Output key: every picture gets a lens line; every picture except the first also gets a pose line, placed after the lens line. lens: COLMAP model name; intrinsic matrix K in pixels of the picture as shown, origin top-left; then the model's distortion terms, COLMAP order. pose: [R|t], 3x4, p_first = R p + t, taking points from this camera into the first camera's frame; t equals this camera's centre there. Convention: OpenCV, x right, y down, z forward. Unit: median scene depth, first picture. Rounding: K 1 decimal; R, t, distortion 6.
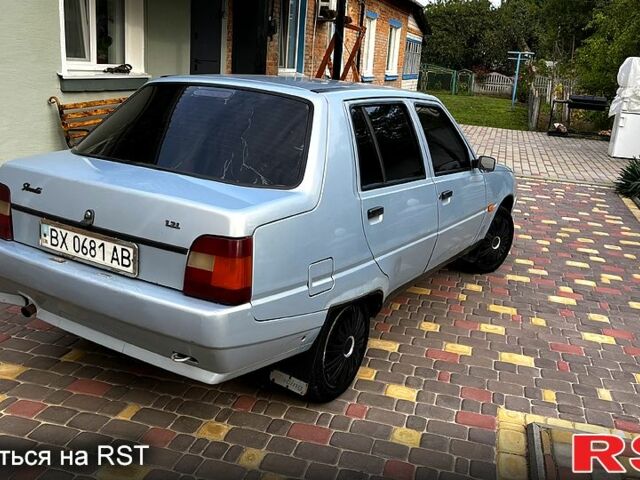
lens RADIAL K [[647.8, 0, 324.0], [0, 647.8, 239.1], [0, 0, 1]] dist [0.033433, 0.000000]
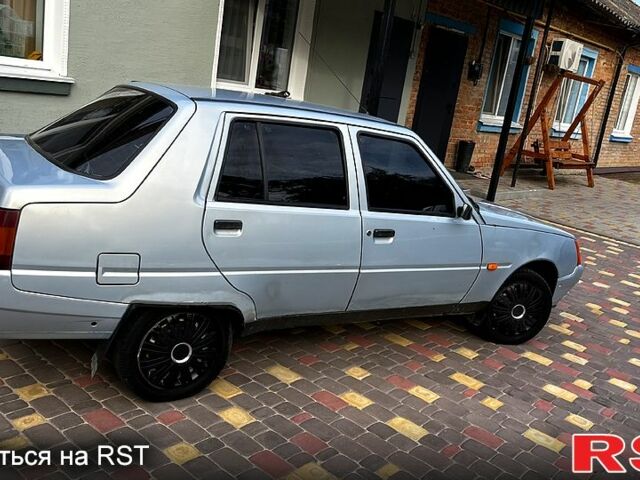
lens RADIAL K [[647.8, 0, 322.7], [0, 647.8, 244.5], [0, 0, 1]] dist [0.033433, 0.000000]
pose [[0.895935, 0.174666, -0.408403, 0.539505], [-0.199953, 0.979608, -0.019687, -0.018985], [0.396636, 0.099300, 0.912590, 0.137090]]
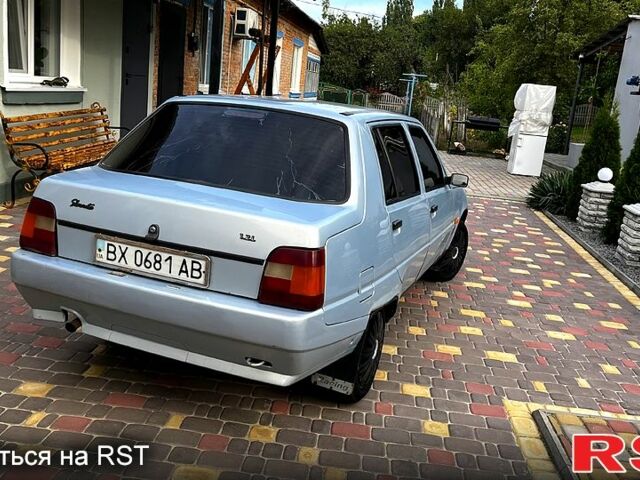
lens RADIAL K [[647.8, 0, 324.3], [0, 647.8, 239.3], [0, 0, 1]] dist [0.033433, 0.000000]
pose [[0.985087, -0.013265, 0.171542, -0.199905], [0.017189, 0.999623, -0.021410, 0.003863], [-0.171194, 0.024040, 0.984944, -0.048431]]
